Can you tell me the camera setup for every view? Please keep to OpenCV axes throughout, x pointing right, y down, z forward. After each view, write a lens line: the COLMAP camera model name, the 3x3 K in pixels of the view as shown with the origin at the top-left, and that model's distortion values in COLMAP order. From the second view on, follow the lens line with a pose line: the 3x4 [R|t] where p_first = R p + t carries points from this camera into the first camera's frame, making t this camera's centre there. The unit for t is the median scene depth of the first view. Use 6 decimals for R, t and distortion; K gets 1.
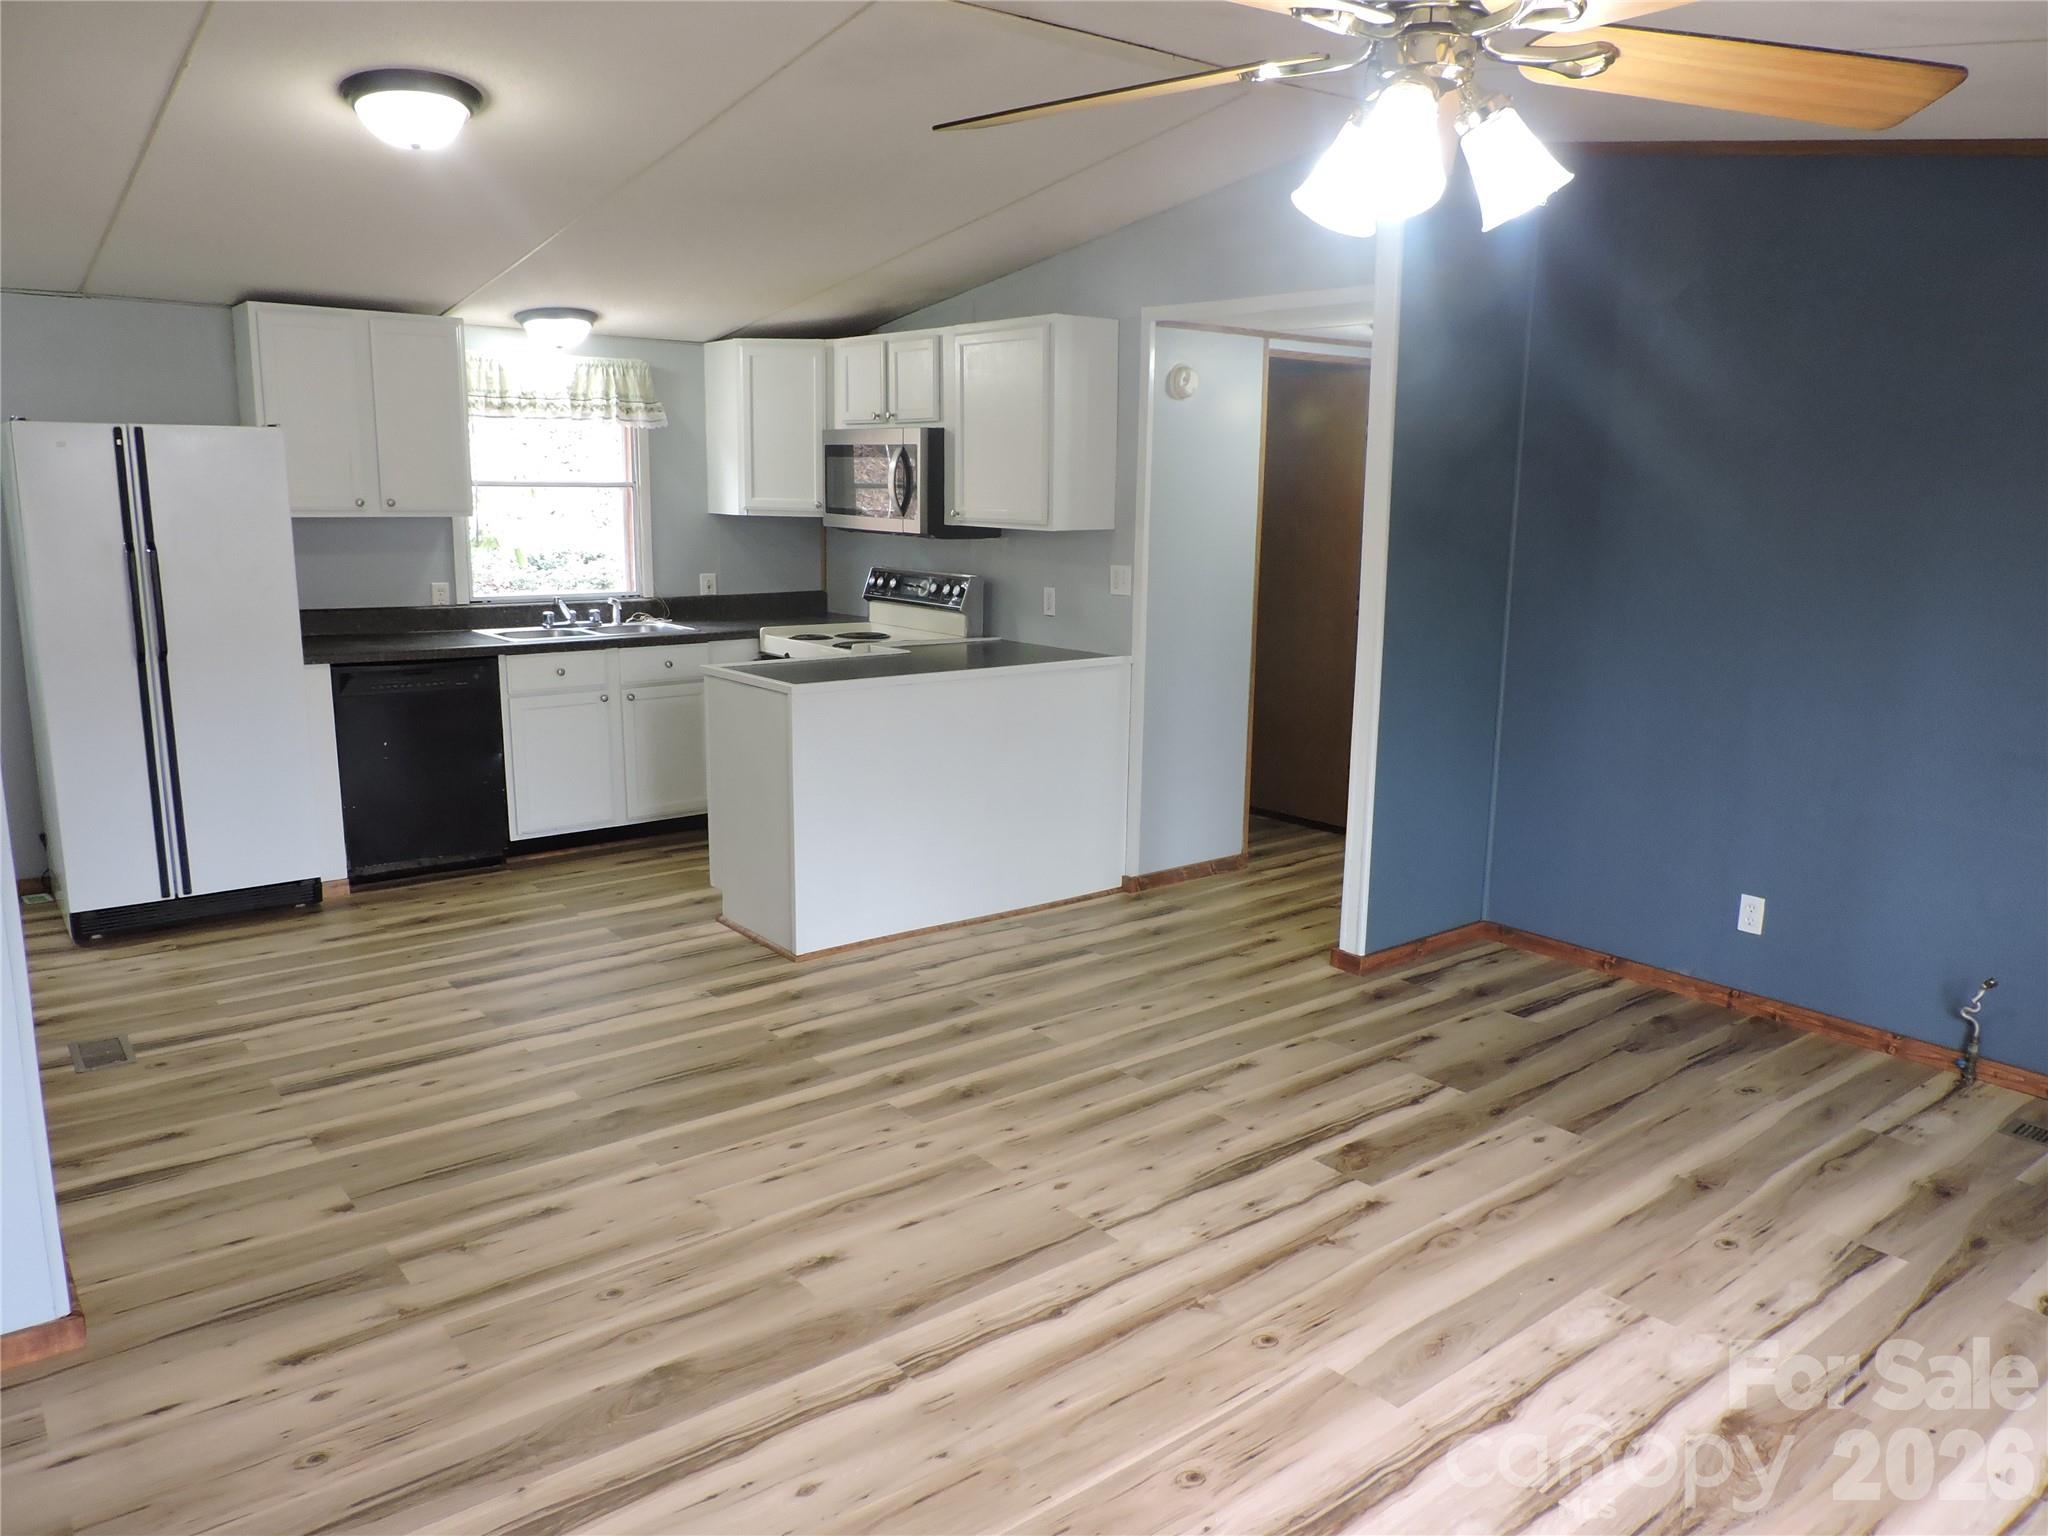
lens RADIAL K [[1451.2, 0, 1027.1], [0, 1451.2, 767.4], [0, 0, 1]] dist [-0.018084, -0.000527]
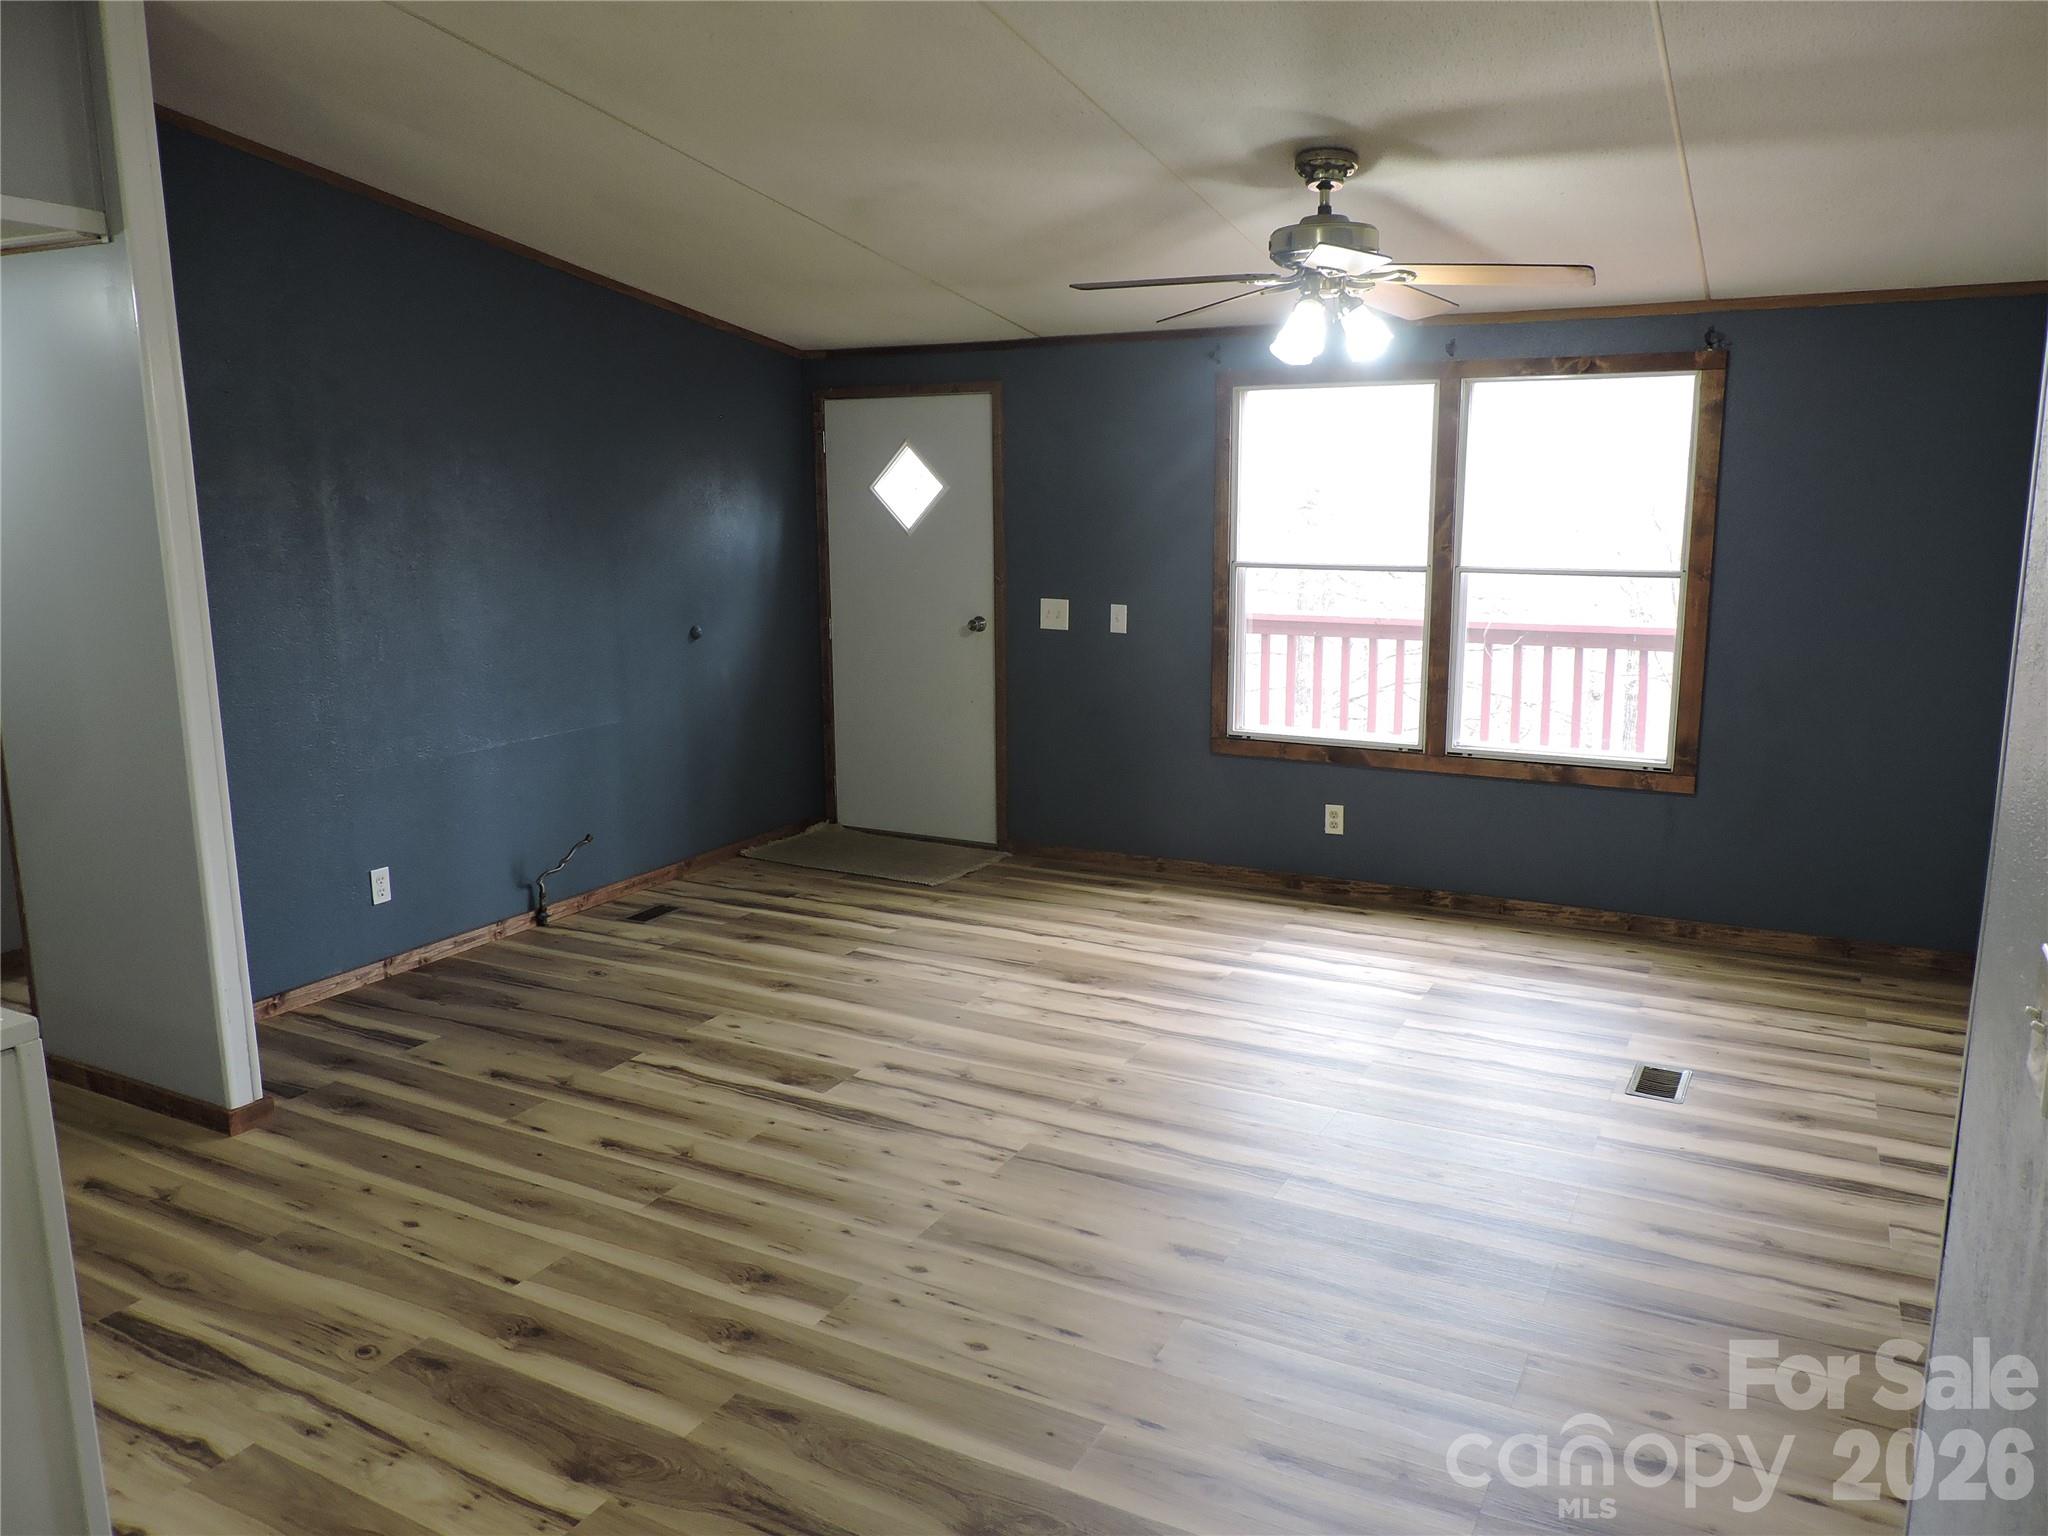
lens RADIAL K [[1463.9, 0, 1034.3], [0, 1463.9, 758.9], [0, 0, 1]] dist [-0.022875, -0.000318]
pose [[-0.402302, -0.175297, 0.898568, -0.622358], [0.177520, 0.947933, 0.264405, -0.179585], [-0.898131, 0.265885, -0.350237, 0.887623]]
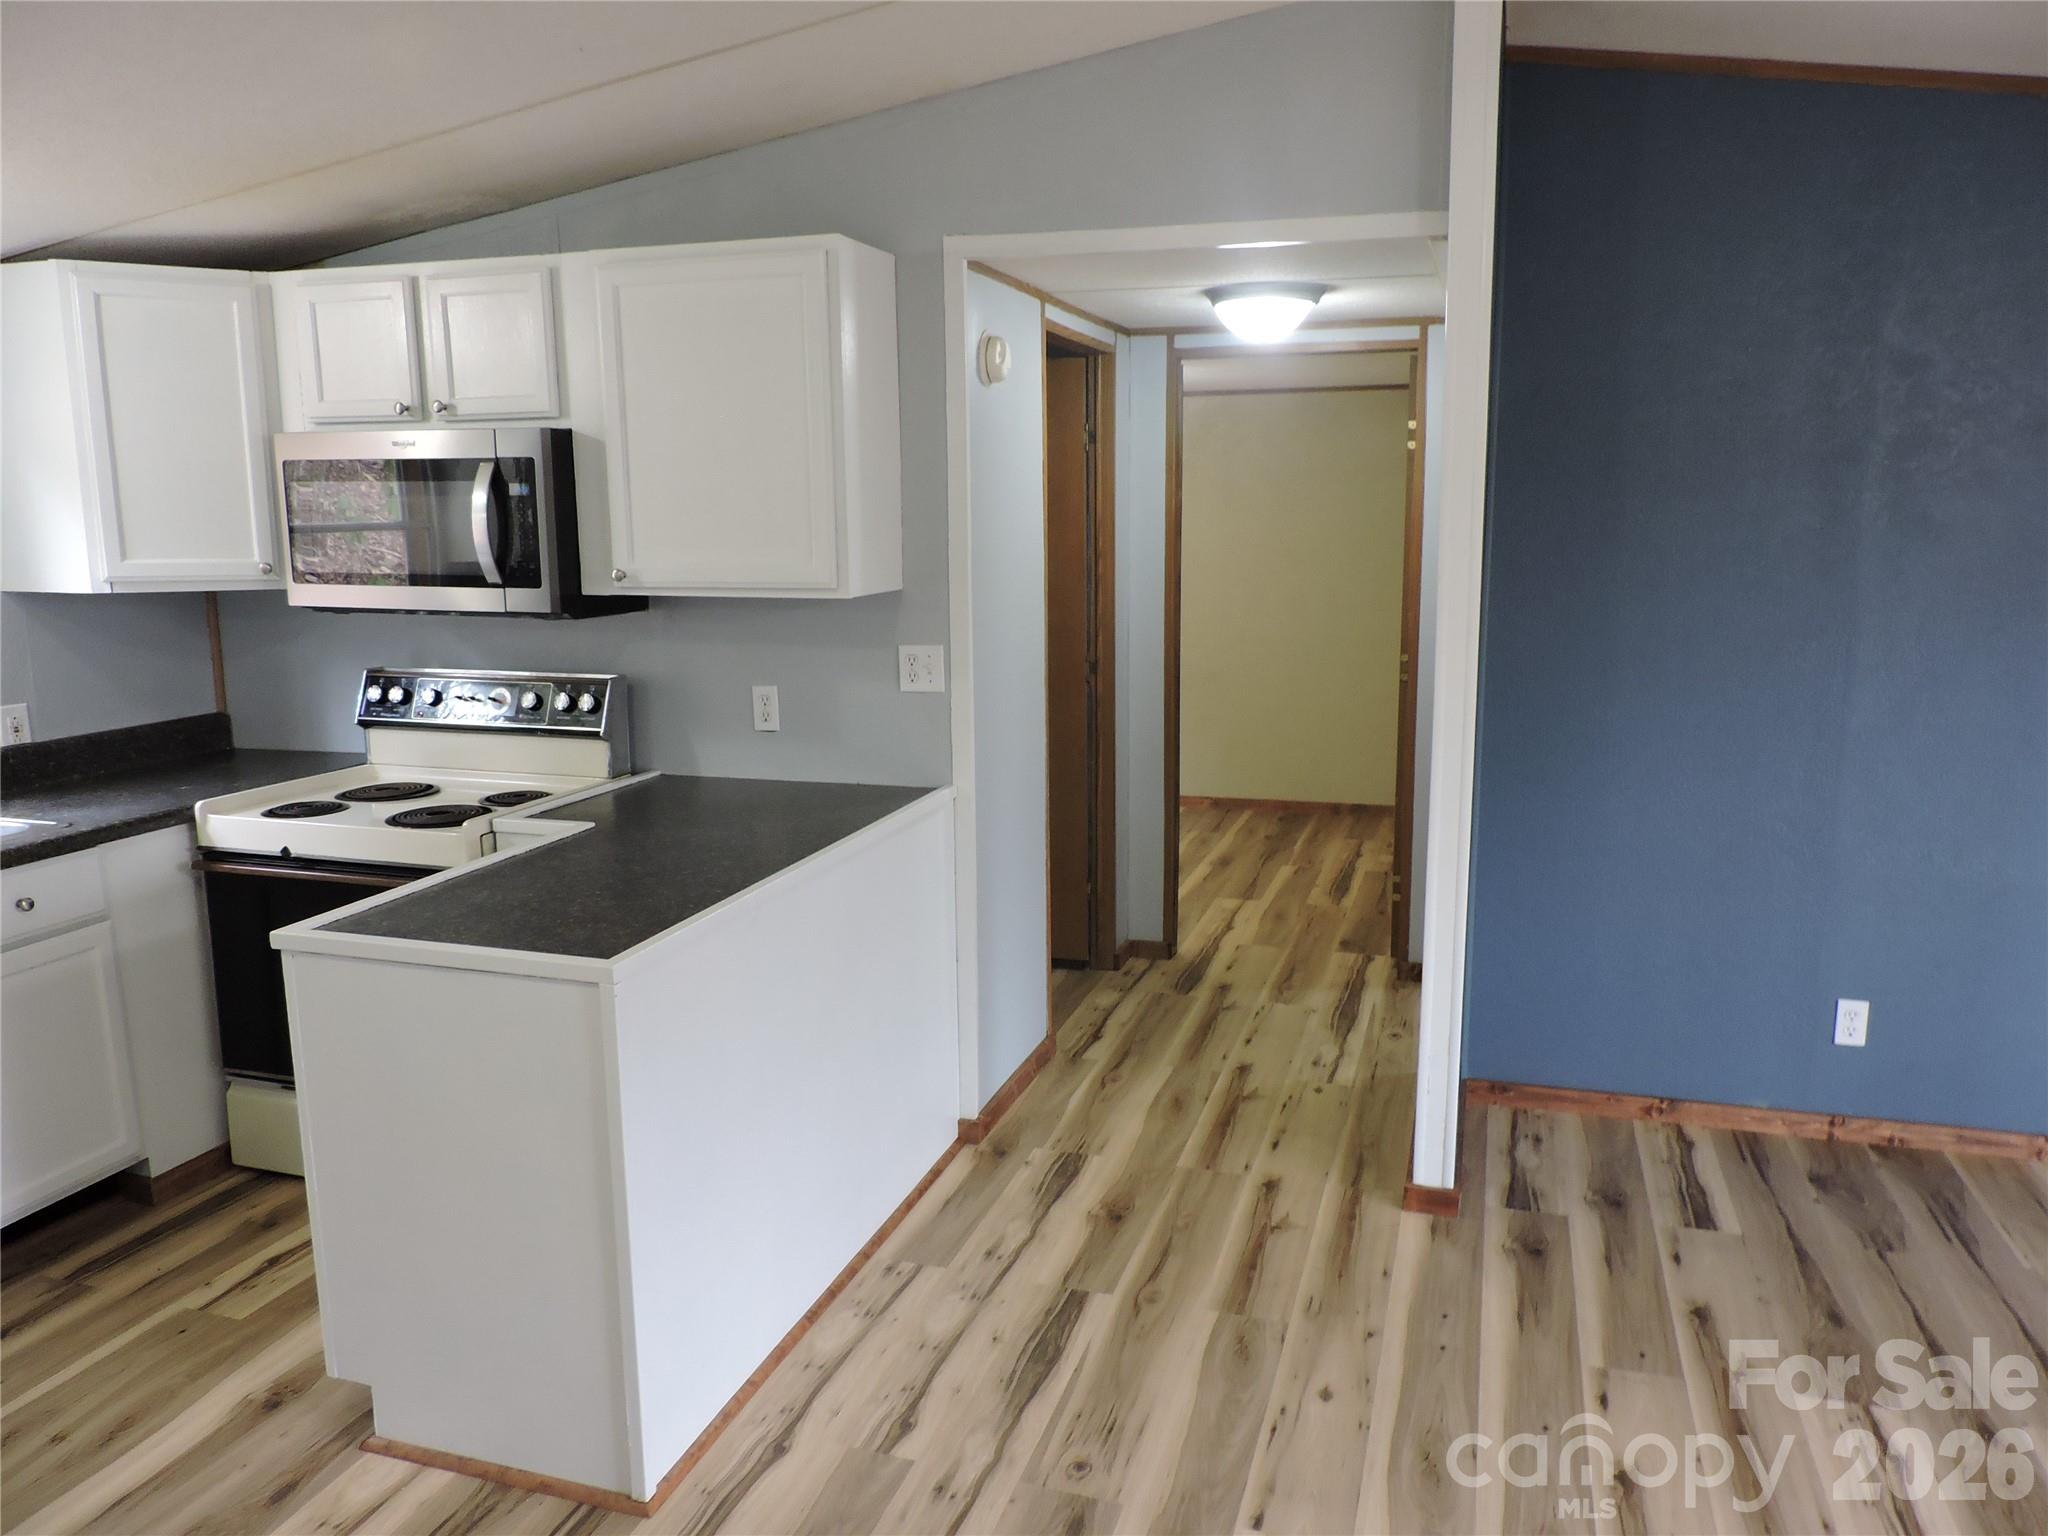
lens RADIAL K [[1451.2, 0, 1027.1], [0, 1451.2, 767.4], [0, 0, 1]] dist [-0.018084, -0.000527]
pose [[0.831730, -0.115989, 0.542928, -0.300931], [0.127357, 0.991715, 0.016764, -0.110430], [-0.540375, 0.055203, 0.839612, 0.540339]]
